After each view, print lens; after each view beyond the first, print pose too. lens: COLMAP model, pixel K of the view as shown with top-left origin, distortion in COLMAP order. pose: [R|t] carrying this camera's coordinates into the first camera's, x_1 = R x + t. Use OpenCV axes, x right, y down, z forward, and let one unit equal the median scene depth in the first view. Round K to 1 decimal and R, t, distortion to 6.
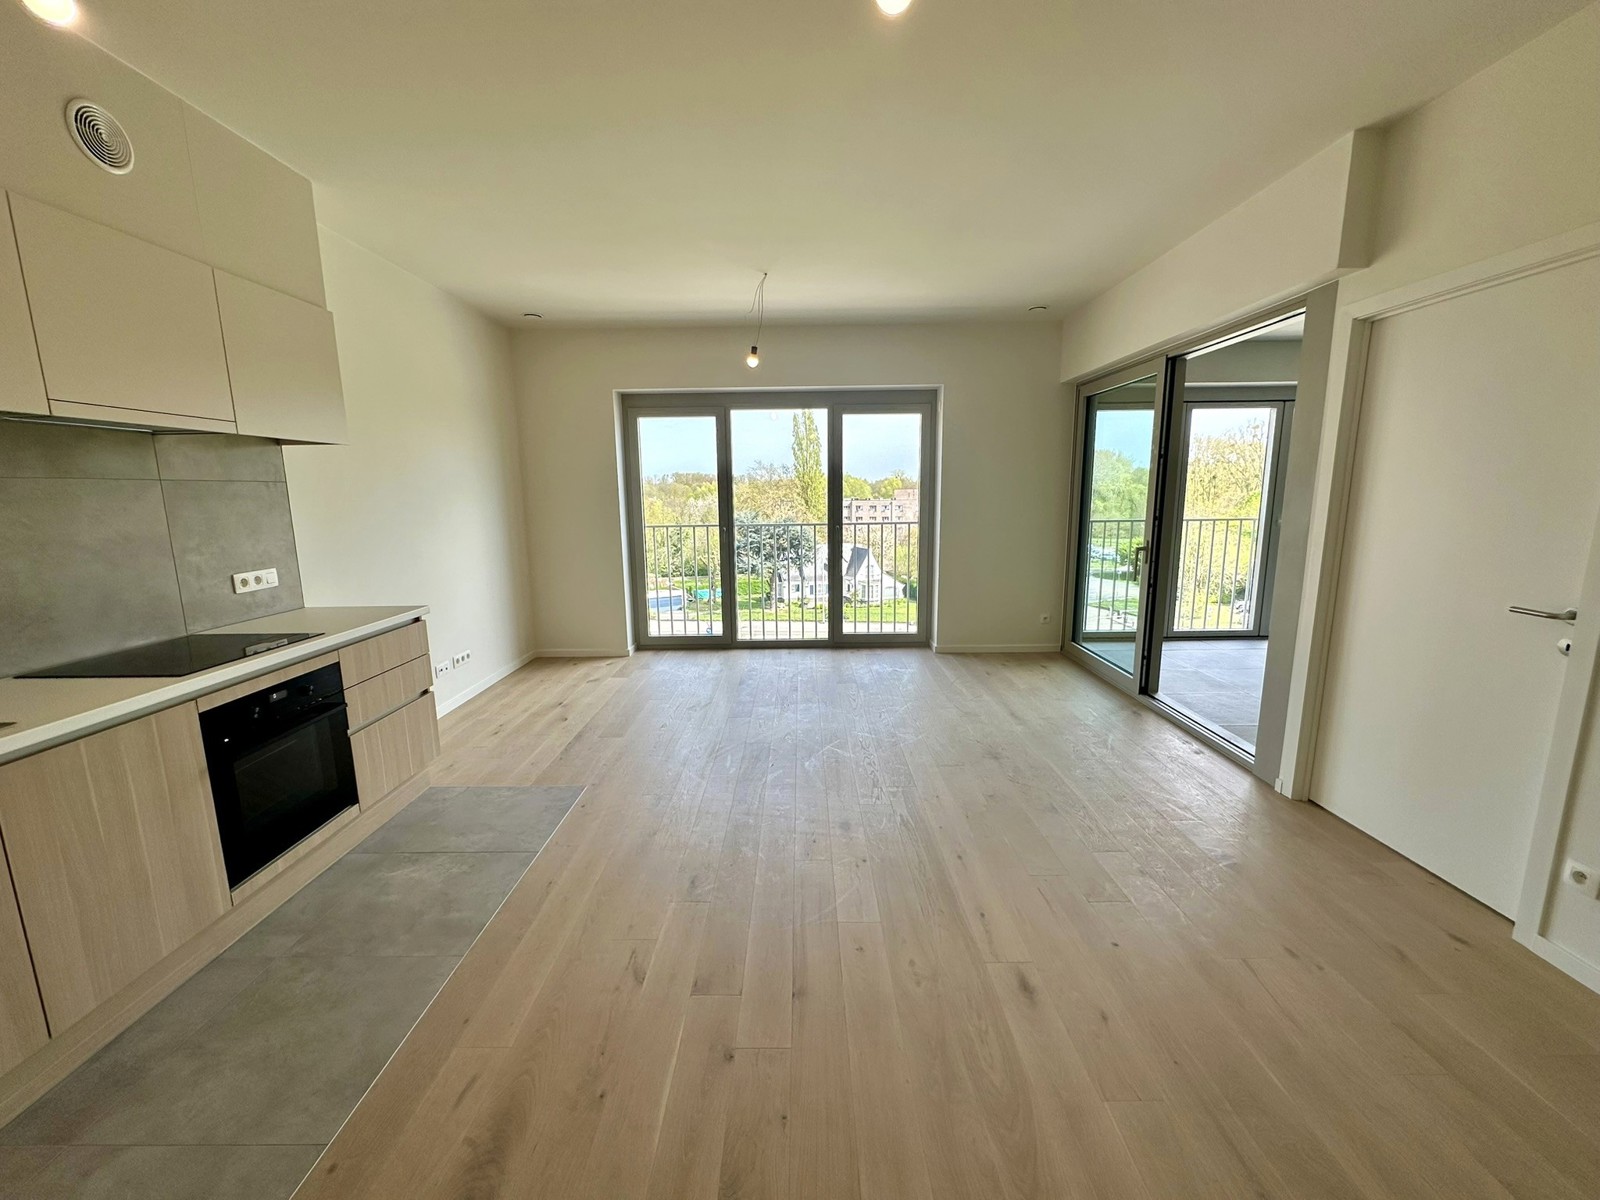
lens RADIAL K [[638.7, 0, 796.5], [0, 638.7, 600.3], [0, 0, 1]] dist [-0.004524, 0.000312]
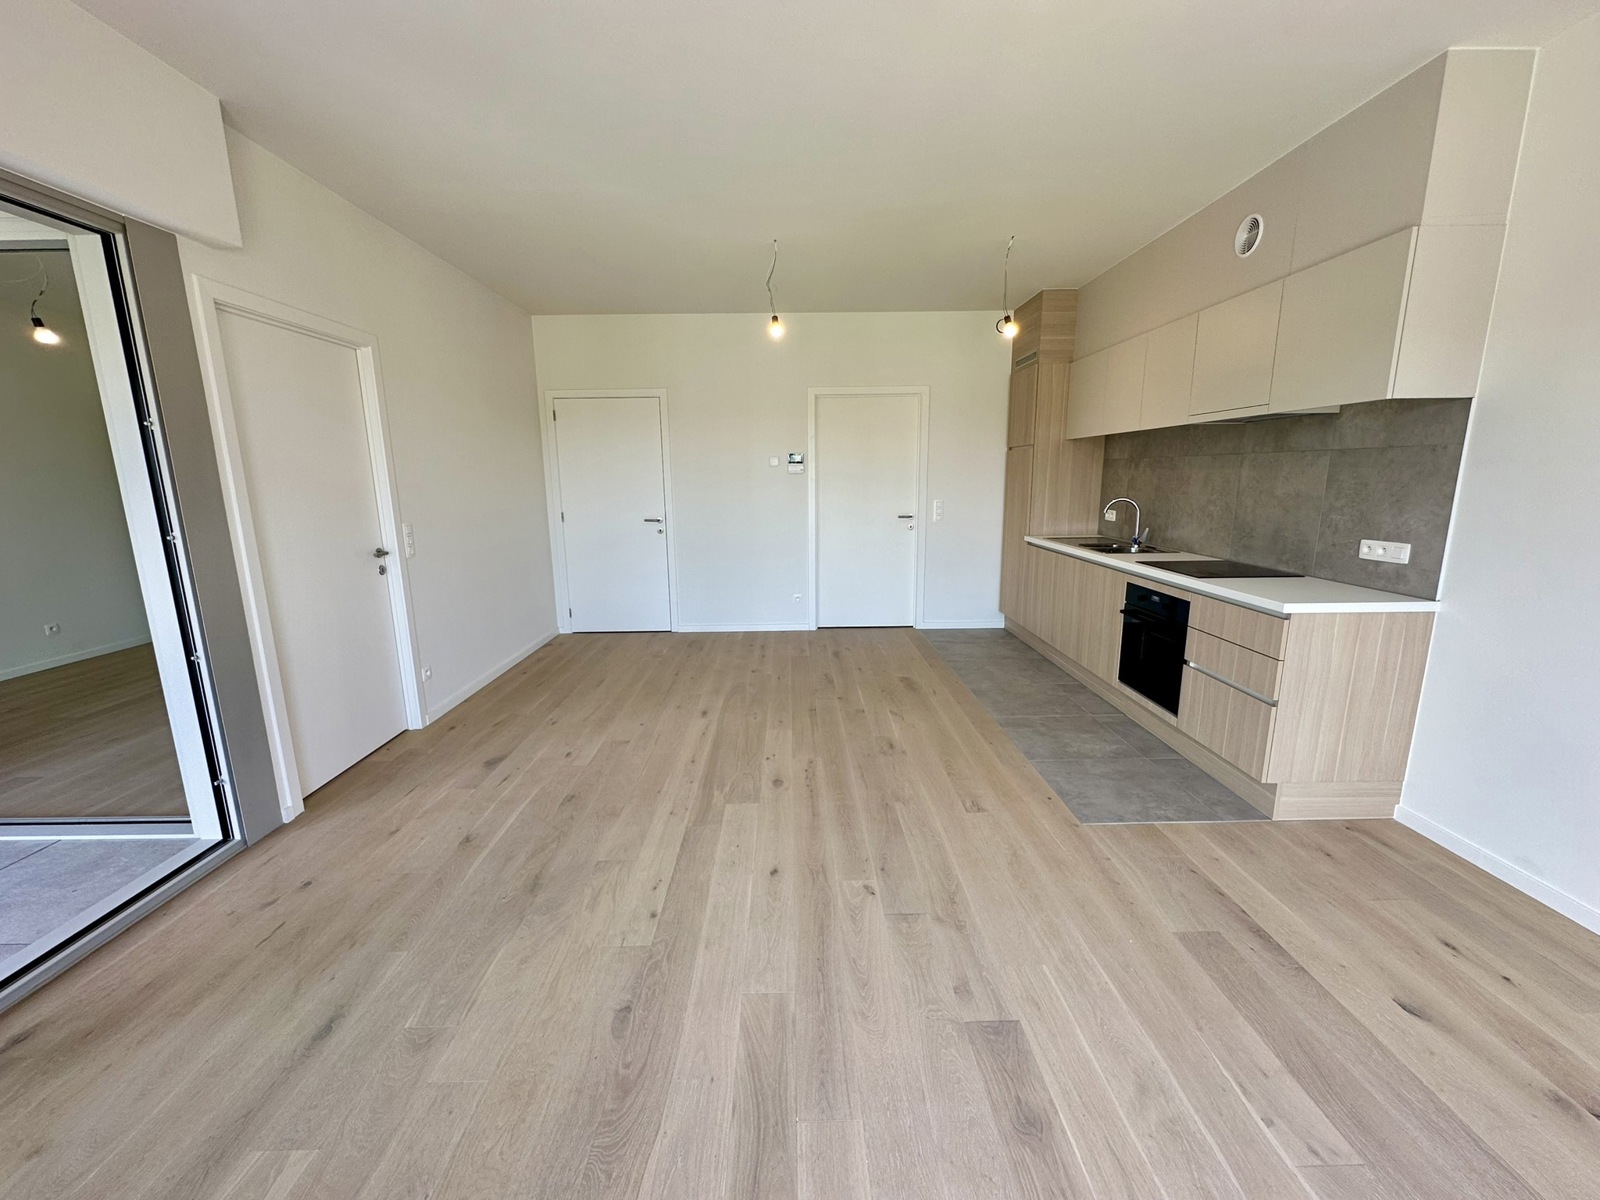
lens RADIAL K [[638.7, 0, 796.5], [0, 638.7, 600.3], [0, 0, 1]] dist [-0.004524, 0.000312]
pose [[-0.999566, 0.027402, -0.010769, 0.045928], [0.021740, 0.933597, 0.357665, -0.308349], [0.019855, 0.357276, -0.933788, 1.811566]]
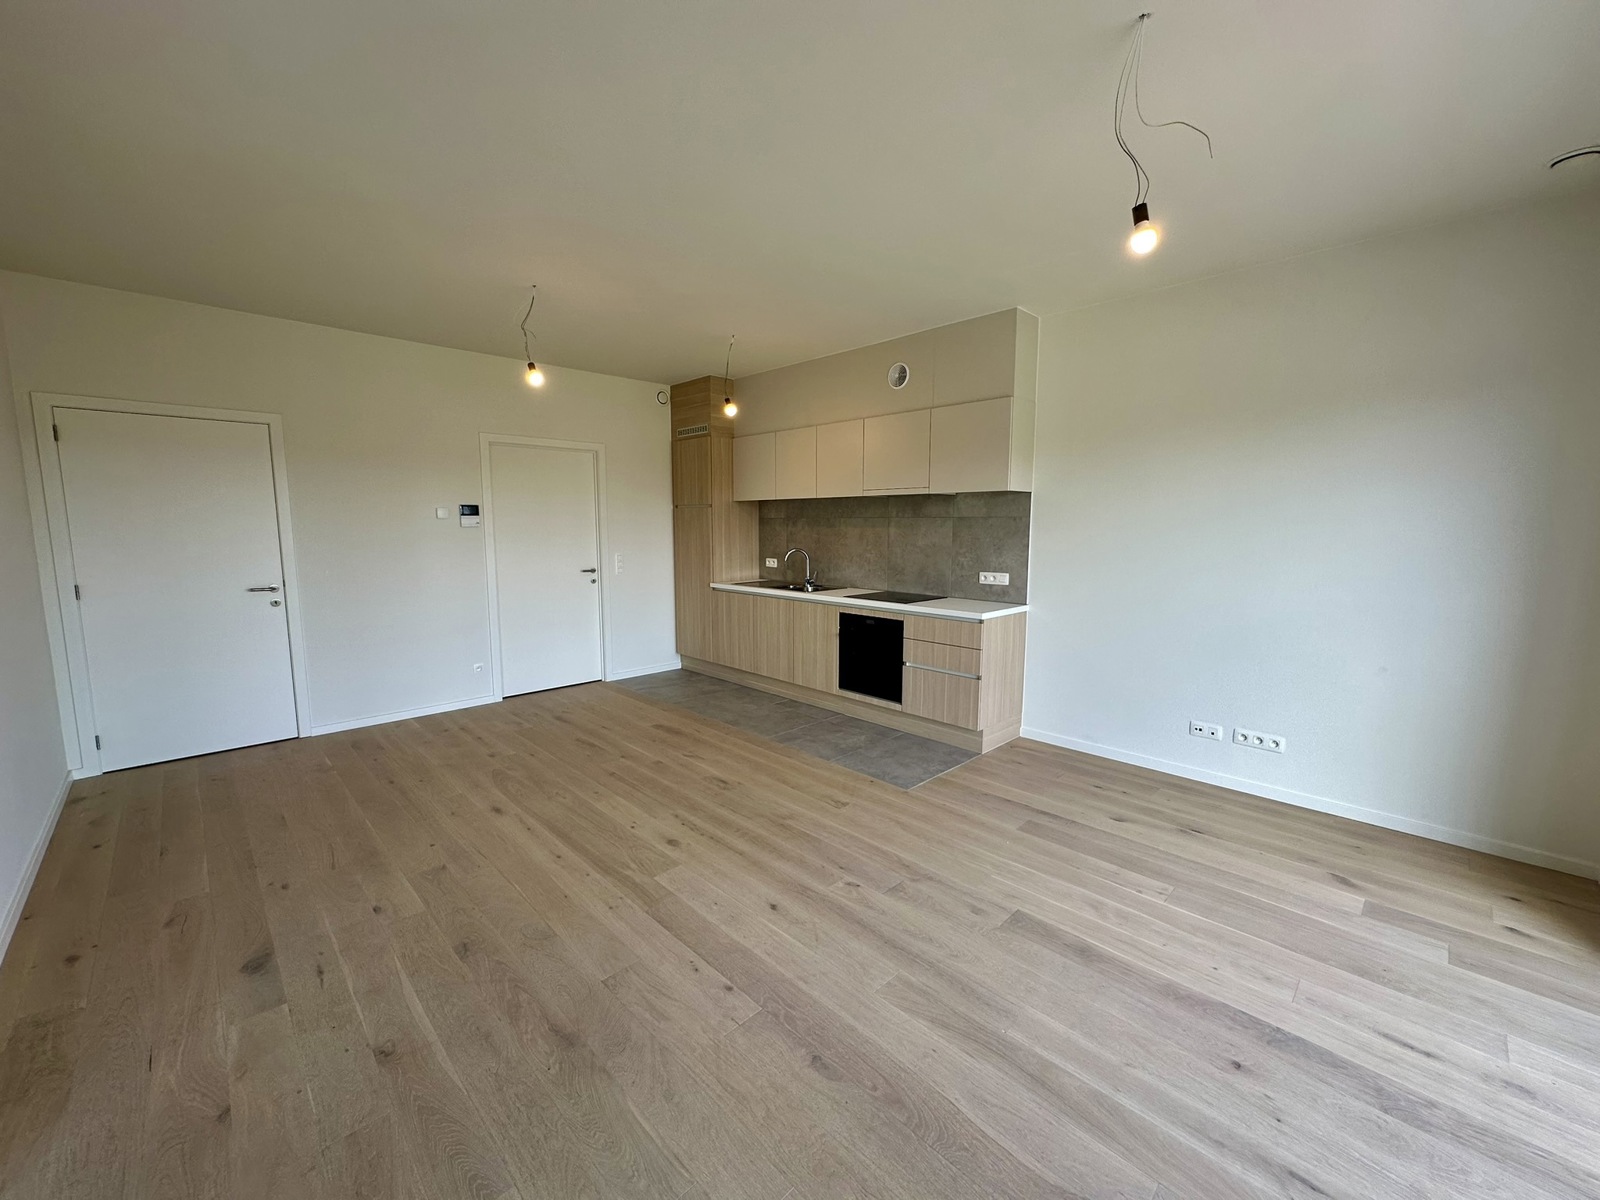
lens RADIAL K [[638.7, 0, 796.5], [0, 638.7, 600.3], [0, 0, 1]] dist [-0.004524, 0.000312]
pose [[-0.713408, 0.096754, -0.694037, 0.599183], [-0.111043, 0.962299, 0.248294, -0.306690], [0.691895, 0.254203, -0.675768, 1.672678]]
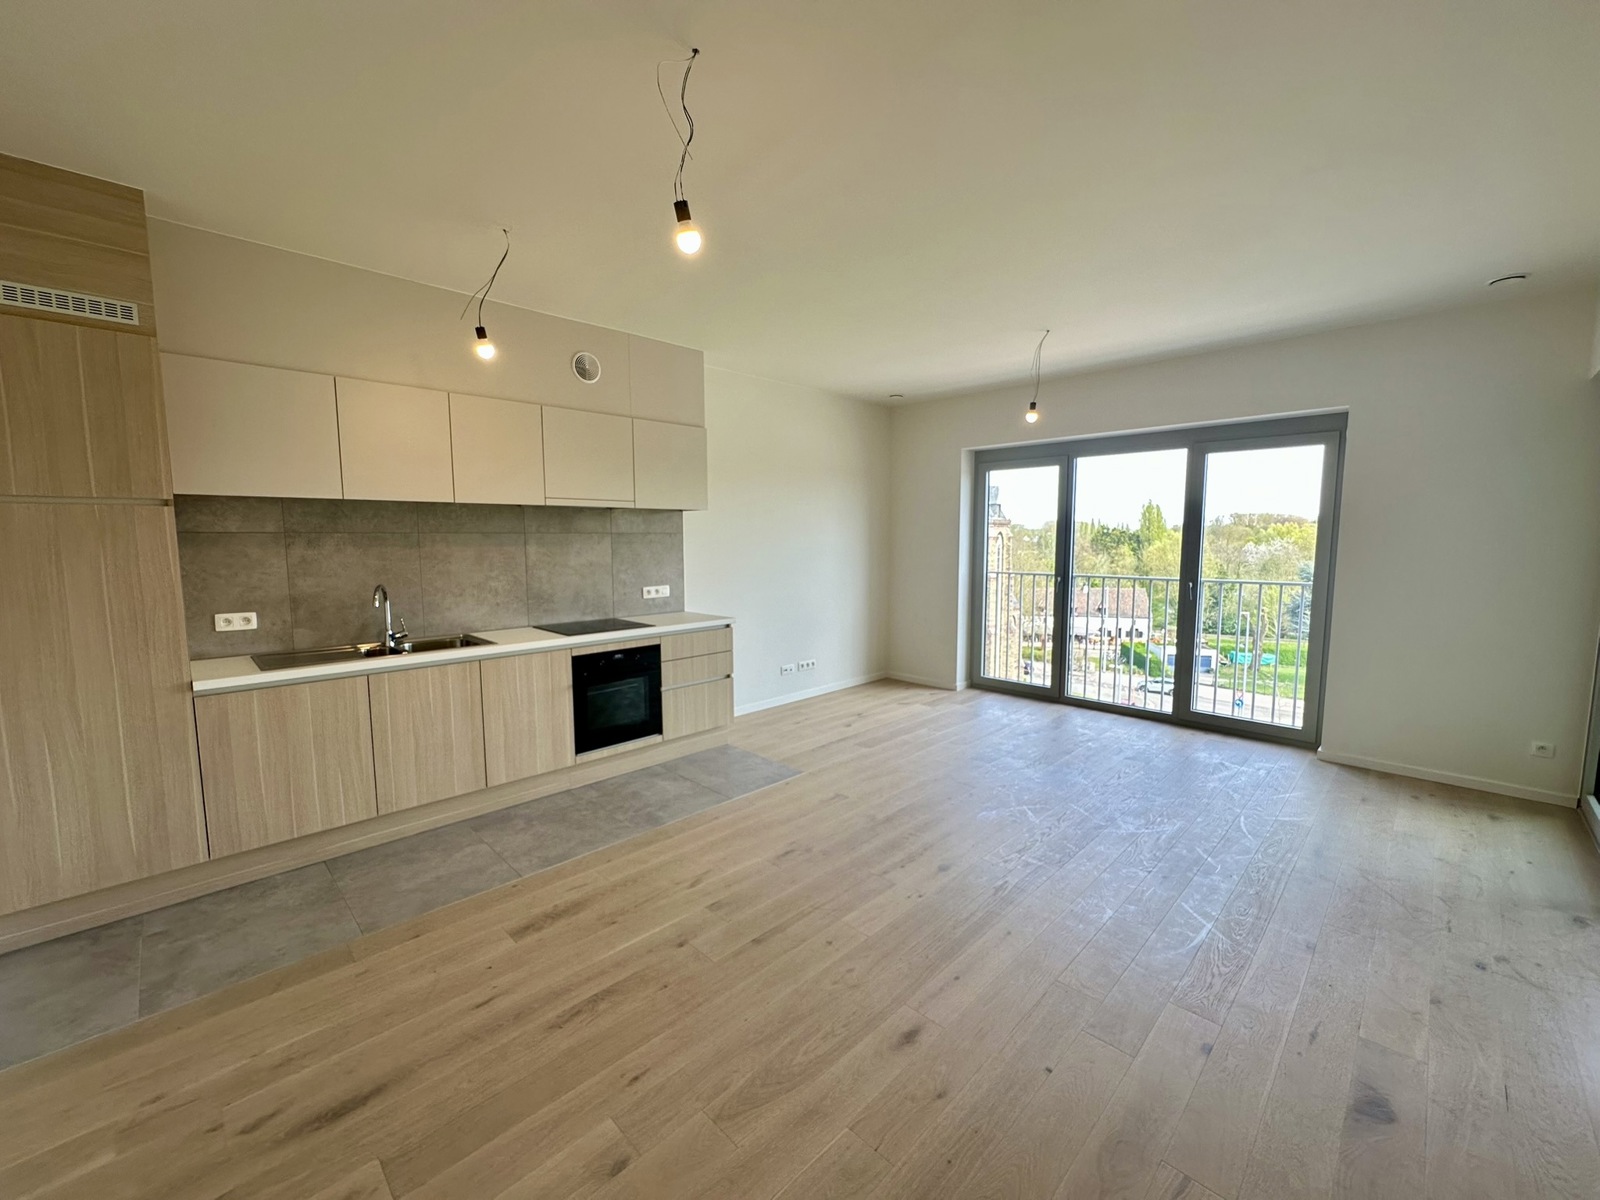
lens RADIAL K [[643.0, 0, 797.2], [0, 643.0, 599.3], [0, 0, 1]] dist [-0.004533, 0.000252]
pose [[0.709835, 0.079007, -0.699923, 0.572676], [-0.125163, 0.992023, -0.014957, -0.030808], [0.693158, 0.098221, 0.714062, 0.047946]]
